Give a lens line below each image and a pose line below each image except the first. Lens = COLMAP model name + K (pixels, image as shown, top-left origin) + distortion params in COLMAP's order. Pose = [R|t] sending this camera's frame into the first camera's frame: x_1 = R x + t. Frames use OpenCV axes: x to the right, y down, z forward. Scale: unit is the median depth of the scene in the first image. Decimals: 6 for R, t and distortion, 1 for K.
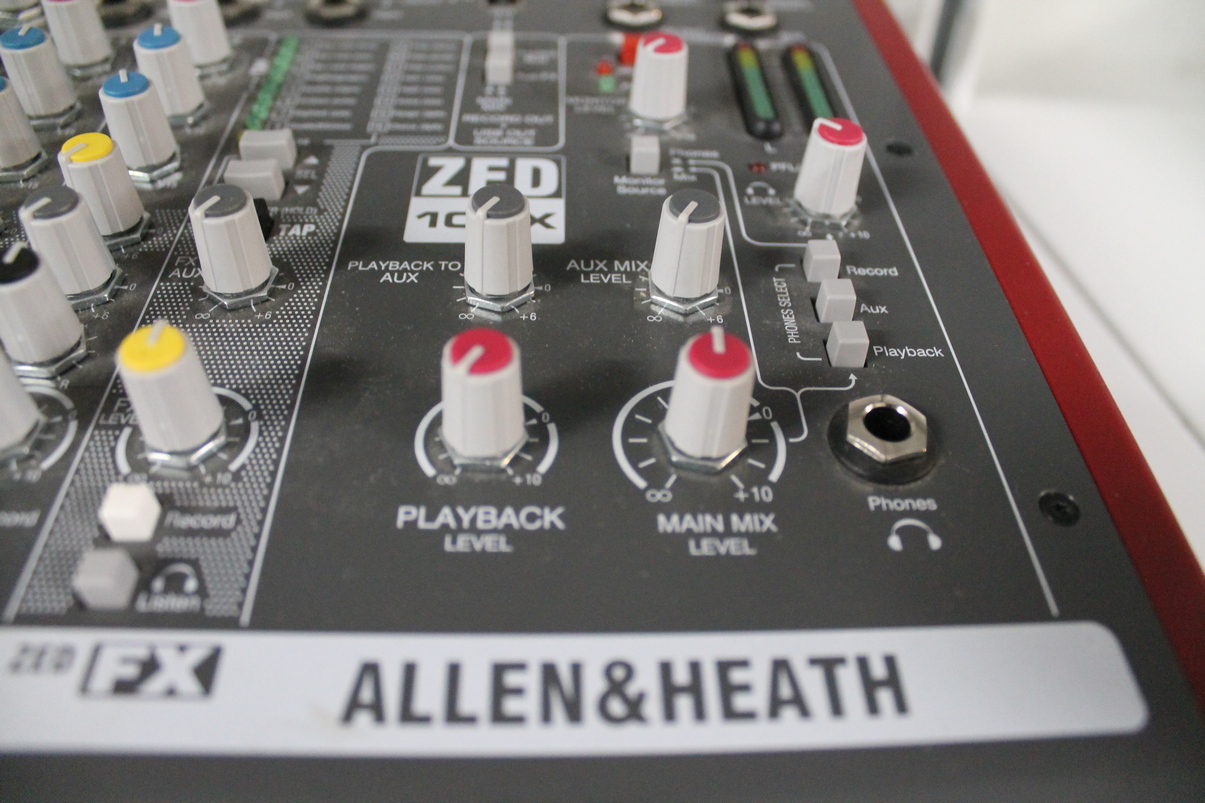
lens RADIAL K [[938.9, 0, 602.5], [0, 938.9, 401.5], [0, 0, 1]] dist [-0.175593, 0.112835]
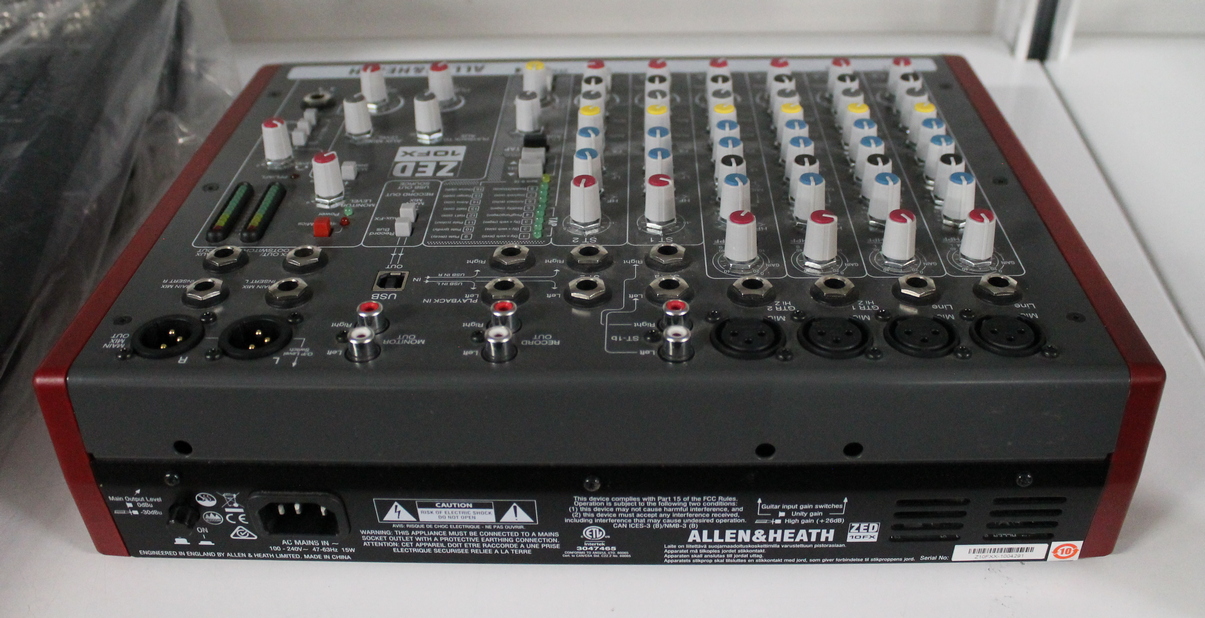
lens RADIAL K [[1134.7, 0, 602.5], [0, 1134.7, 309.0], [0, 0, 1]] dist [-0.105892, 0.000202]
pose [[-0.997782, -0.055235, 0.037147, -0.840774], [0.028129, 0.155910, 0.987371, -3.593368], [-0.060329, 0.986226, -0.154010, 2.224243]]
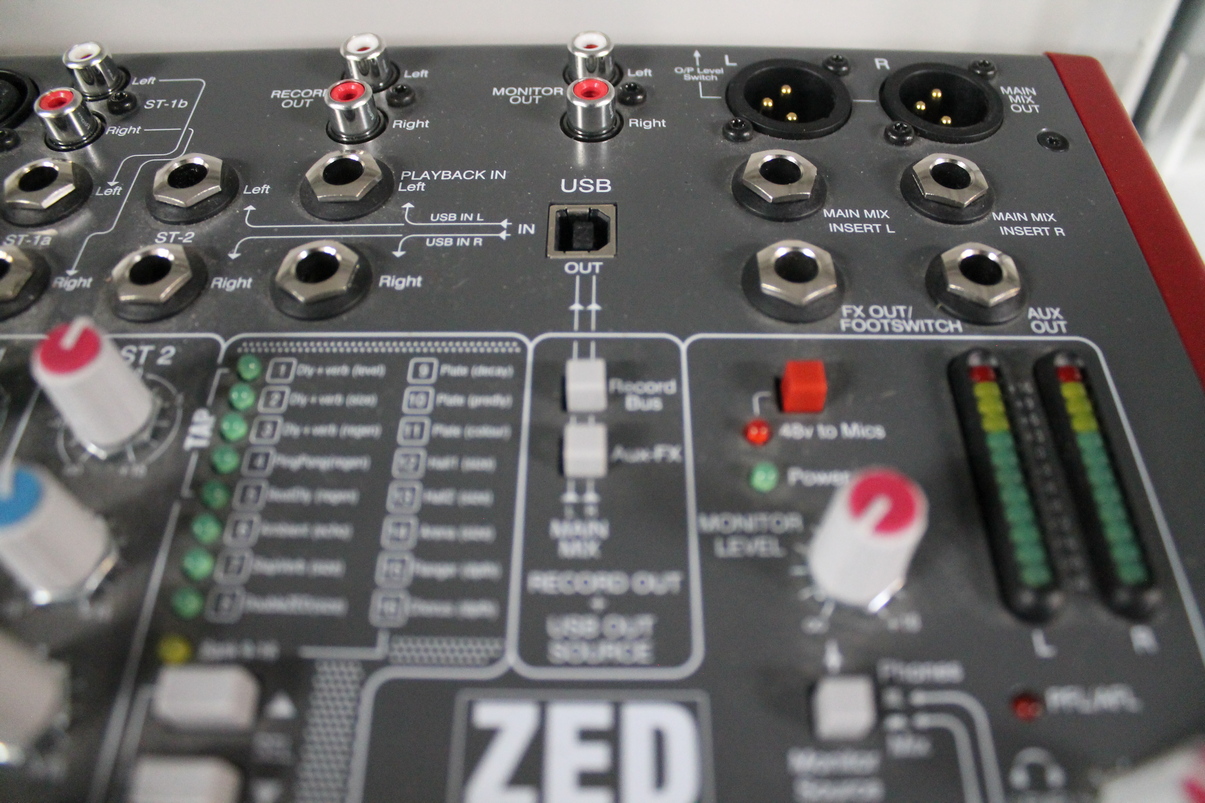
lens RADIAL K [[938.9, 0, 602.5], [0, 938.9, 401.5], [0, 0, 1]] dist [-0.175593, 0.112835]
pose [[0.997993, 0.004746, -0.063149, -0.094933], [0.003756, 0.990996, 0.133842, -0.718571], [0.063216, -0.133810, 0.988989, 0.601298]]
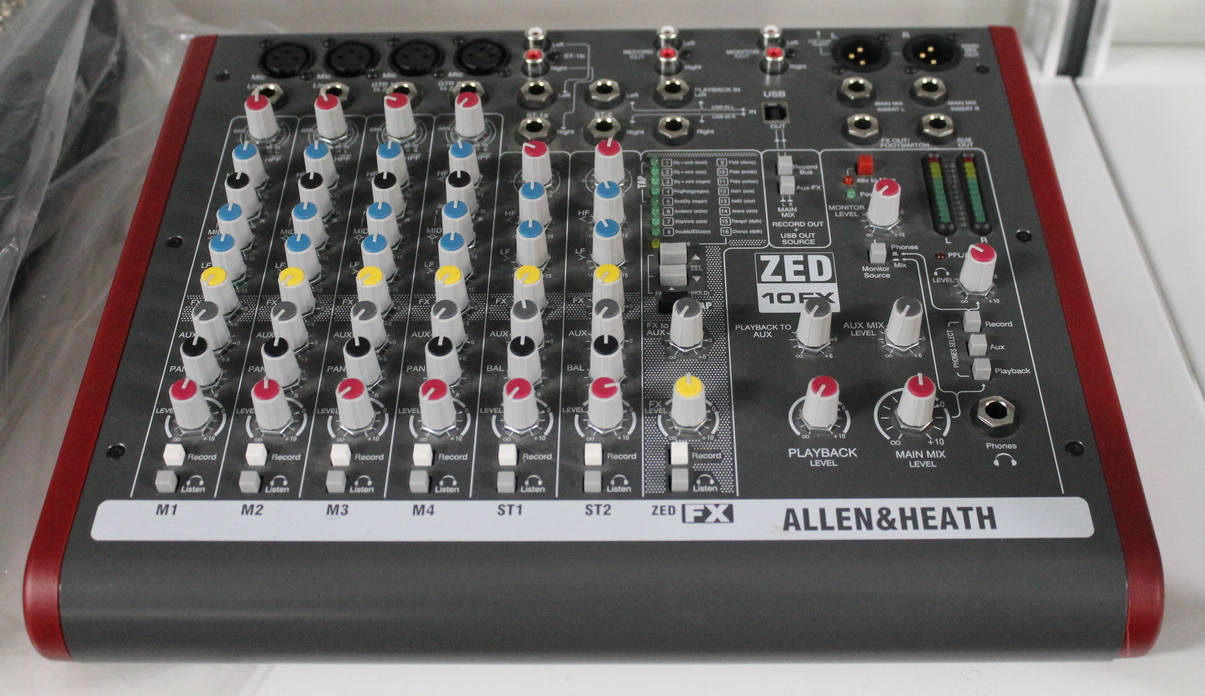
lens RADIAL K [[1376.9, 0, 602.5], [0, 1376.9, 348.0], [0, 0, 1]] dist [-0.082245, 0.005439]
pose [[0.996456, -0.008528, -0.083678, -0.366374], [0.014605, 0.997277, 0.072280, -0.379453], [0.082834, -0.073246, 0.993868, -2.365531]]
